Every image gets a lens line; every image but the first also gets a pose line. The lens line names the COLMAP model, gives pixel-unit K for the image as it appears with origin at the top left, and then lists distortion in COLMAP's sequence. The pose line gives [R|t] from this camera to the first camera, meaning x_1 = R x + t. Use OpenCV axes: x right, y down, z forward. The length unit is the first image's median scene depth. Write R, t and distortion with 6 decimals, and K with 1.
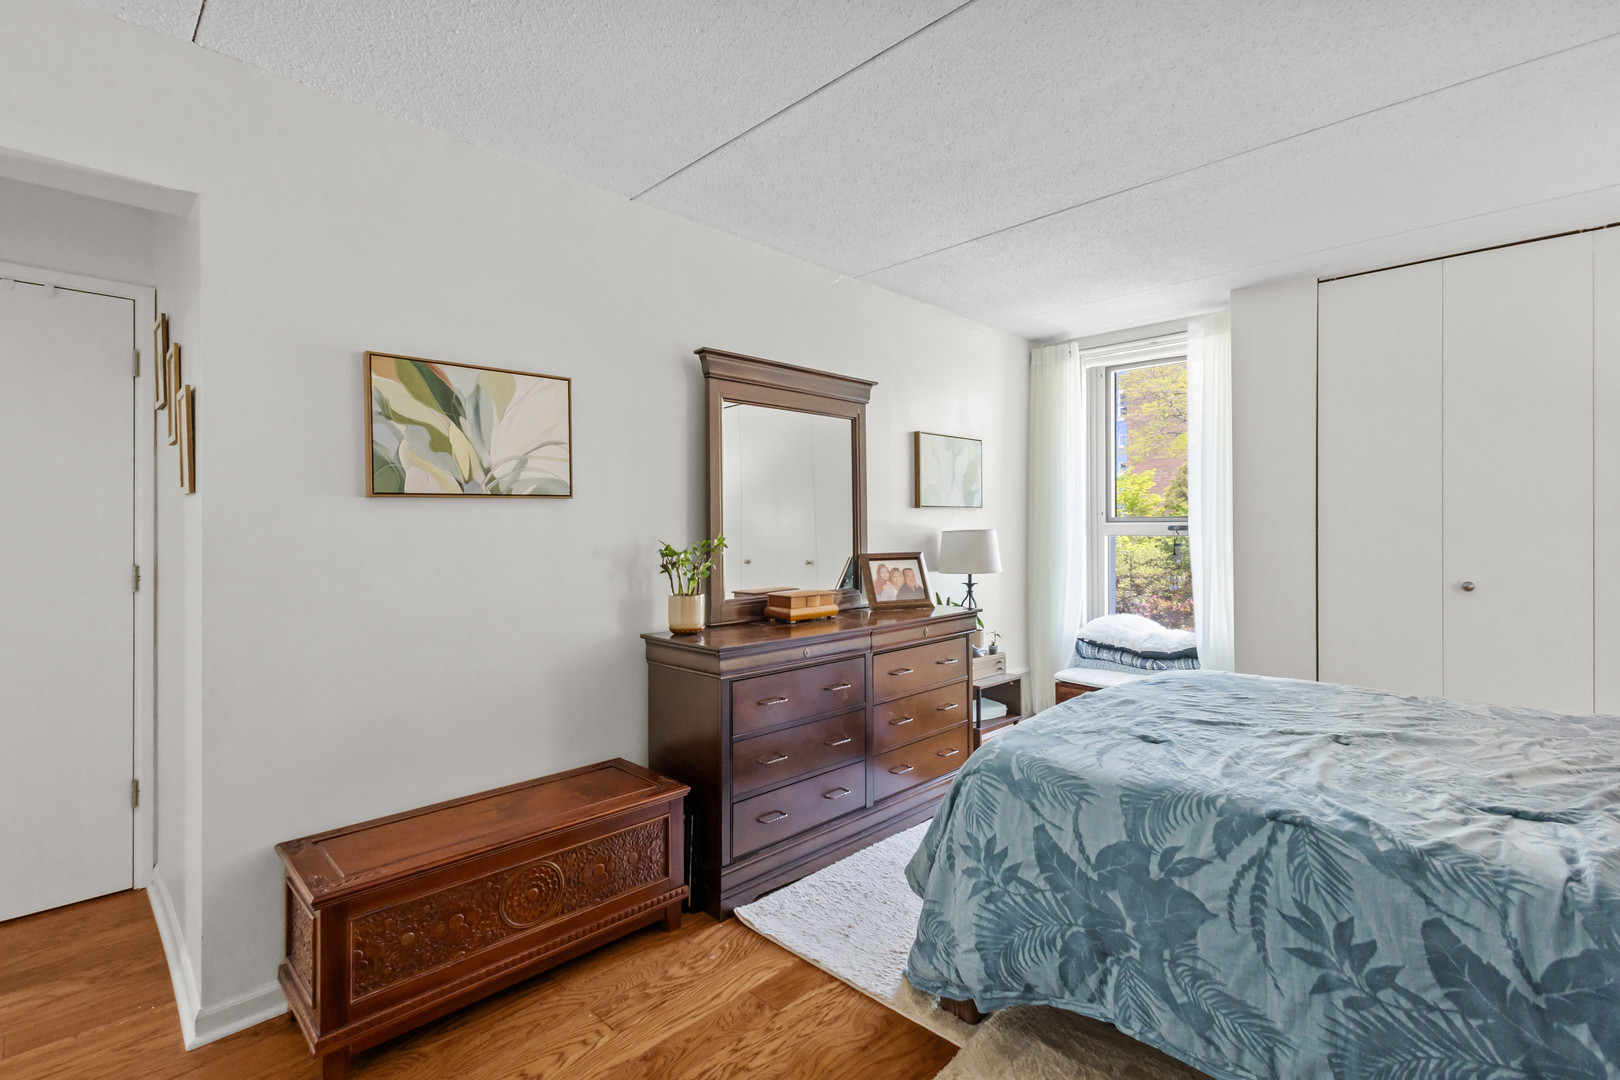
lens RADIAL K [[752.9, 0, 813.0], [0, 752.9, 531.7], [0, 0, 1]] dist [0.016513, 0.000113]
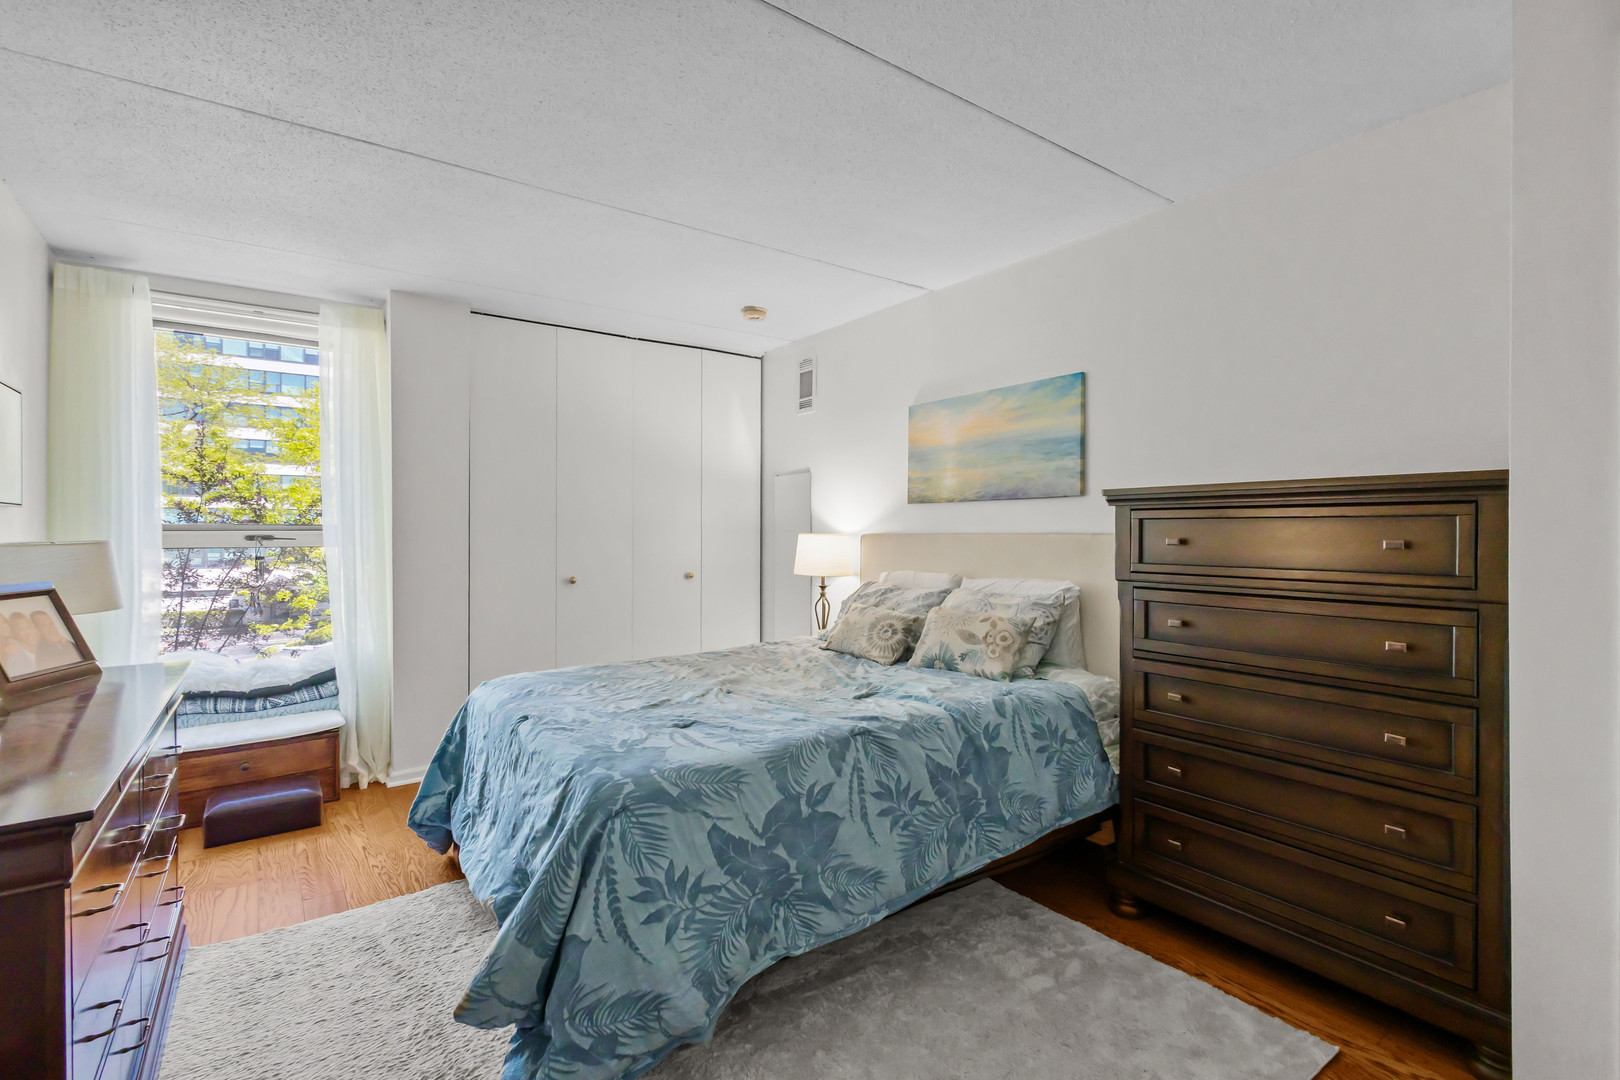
lens RADIAL K [[752.9, 0, 813.7], [0, 752.9, 533.9], [0, 0, 1]] dist [0.016513, 0.000113]
pose [[0.156789, 0.000772, 0.987632, -0.691624], [0.008912, 0.999958, -0.002196, -0.004731], [-0.987592, 0.009146, 0.156775, 0.700616]]
